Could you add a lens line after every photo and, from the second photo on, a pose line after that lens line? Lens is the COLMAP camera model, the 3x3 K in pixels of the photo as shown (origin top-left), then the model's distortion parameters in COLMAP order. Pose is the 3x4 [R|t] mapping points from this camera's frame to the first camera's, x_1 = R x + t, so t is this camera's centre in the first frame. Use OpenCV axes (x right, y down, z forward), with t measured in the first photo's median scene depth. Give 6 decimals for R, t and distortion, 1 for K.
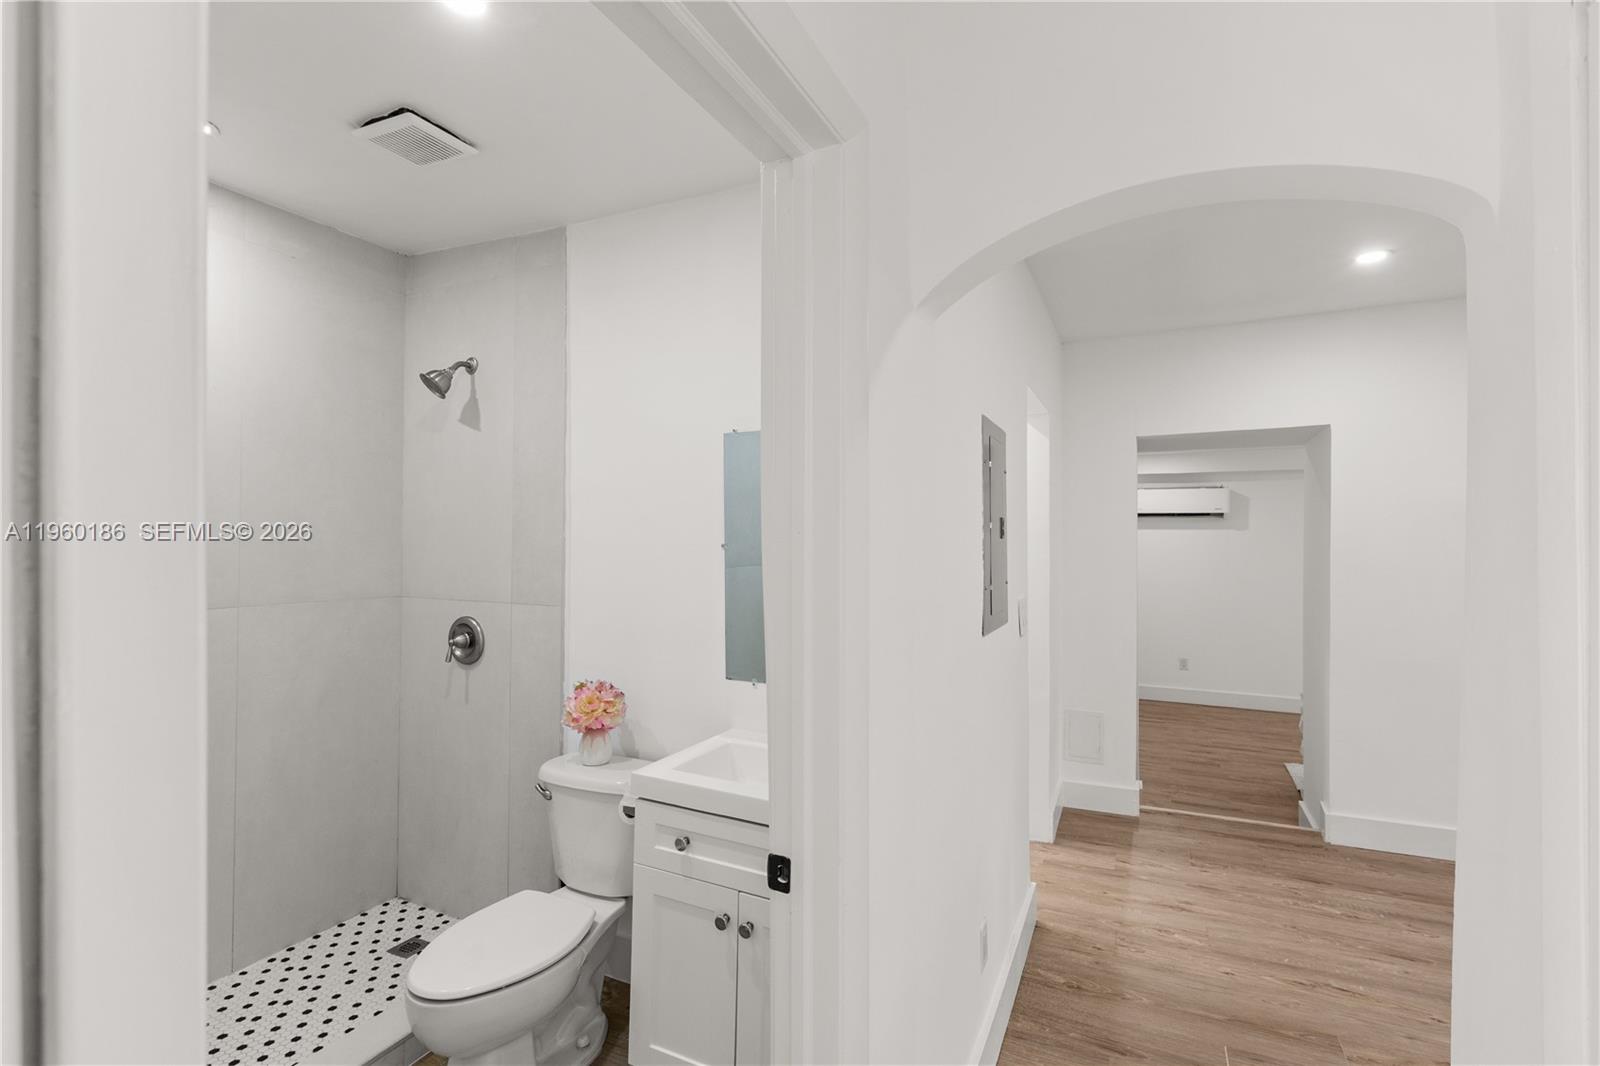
lens RADIAL K [[725.4, 0, 796.1], [0, 725.4, 503.4], [0, 0, 1]] dist [-0.000977, -0.000092]
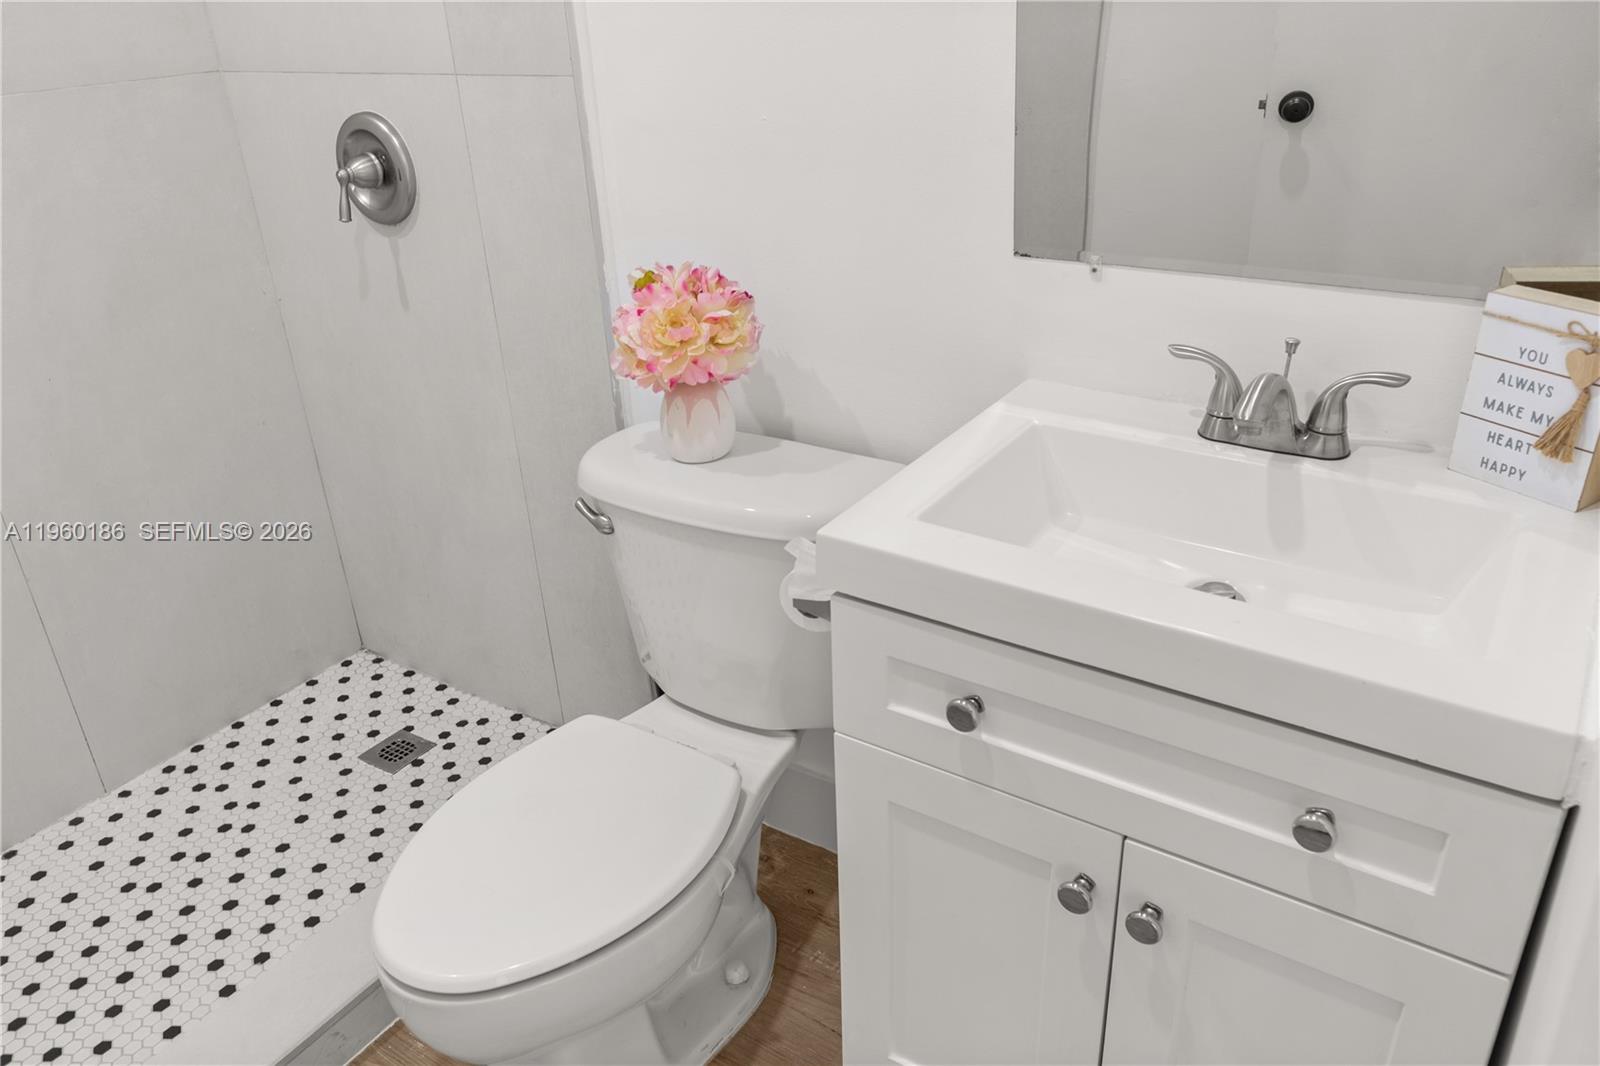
lens RADIAL K [[1168.3, 0, 761.3], [0, 1168.3, 535.2], [0, 0, 1]] dist [-0.004038, 0.001102]
pose [[0.986137, 0.017748, -0.164983, -0.125475], [0.066584, 0.868383, 0.491403, 0.059610], [0.151990, -0.495576, 0.855163, 0.386692]]
